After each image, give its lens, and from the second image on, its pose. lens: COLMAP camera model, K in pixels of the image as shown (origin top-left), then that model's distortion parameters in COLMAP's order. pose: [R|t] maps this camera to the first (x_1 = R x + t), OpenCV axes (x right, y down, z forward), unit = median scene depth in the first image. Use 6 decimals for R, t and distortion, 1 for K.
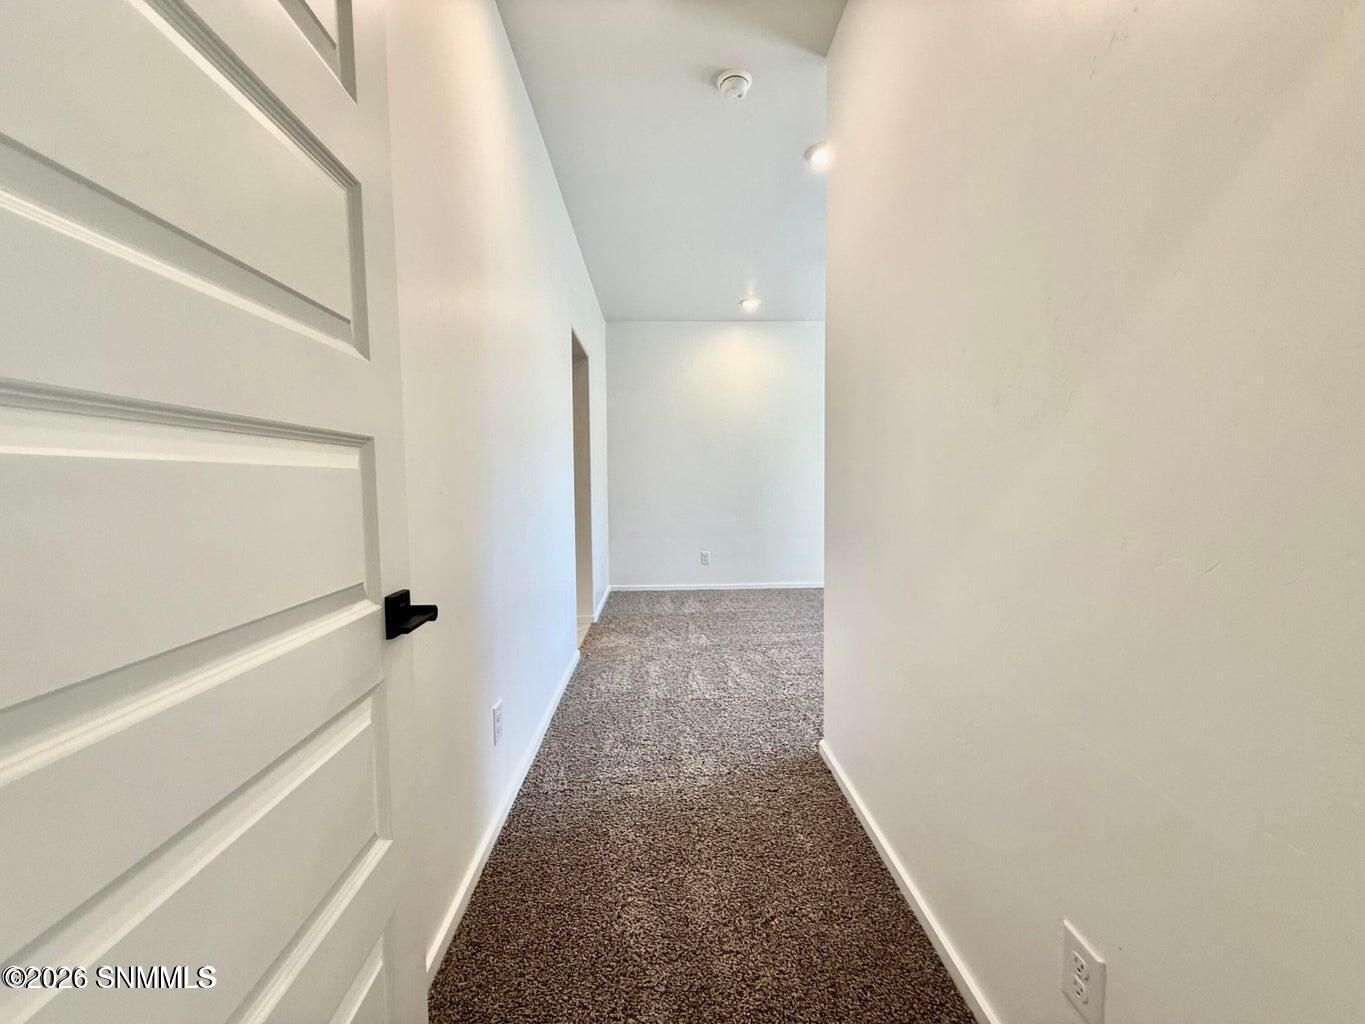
lens RADIAL K [[548.0, 0, 686.3], [0, 548.0, 514.1], [0, 0, 1]] dist [0.000481, -0.000019]
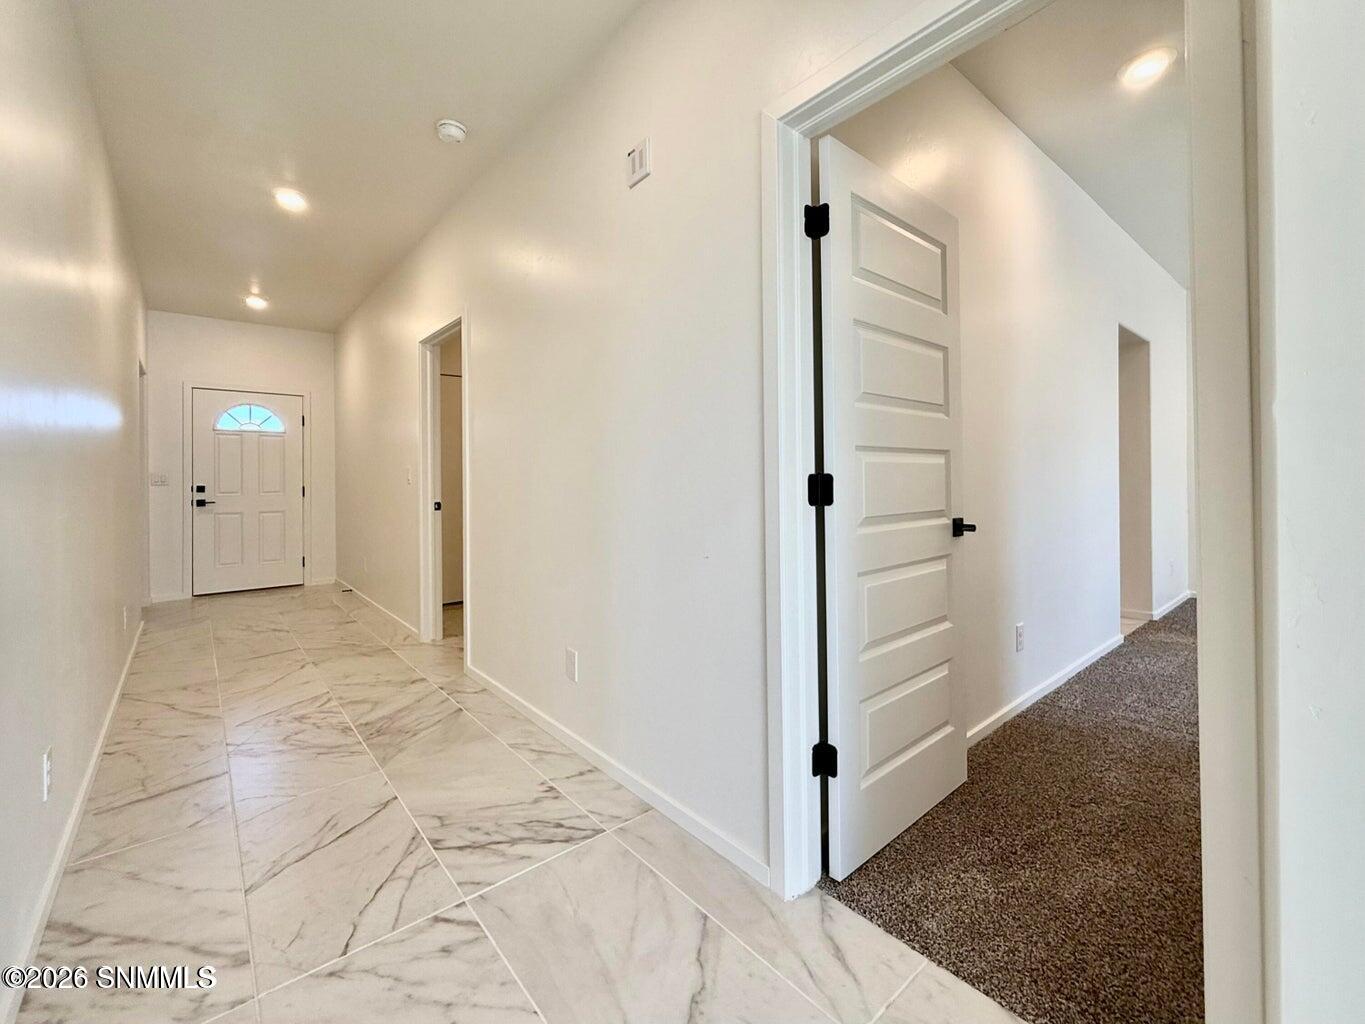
lens RADIAL K [[582.0, 0, 670.3], [0, 582.0, 478.8], [0, 0, 1]] dist [0.000627, -0.000963]
pose [[0.595894, 0.004151, -0.803052, 0.341622], [-0.047044, 0.998450, -0.029747, 0.054582], [0.801684, 0.055505, 0.595166, -0.684034]]
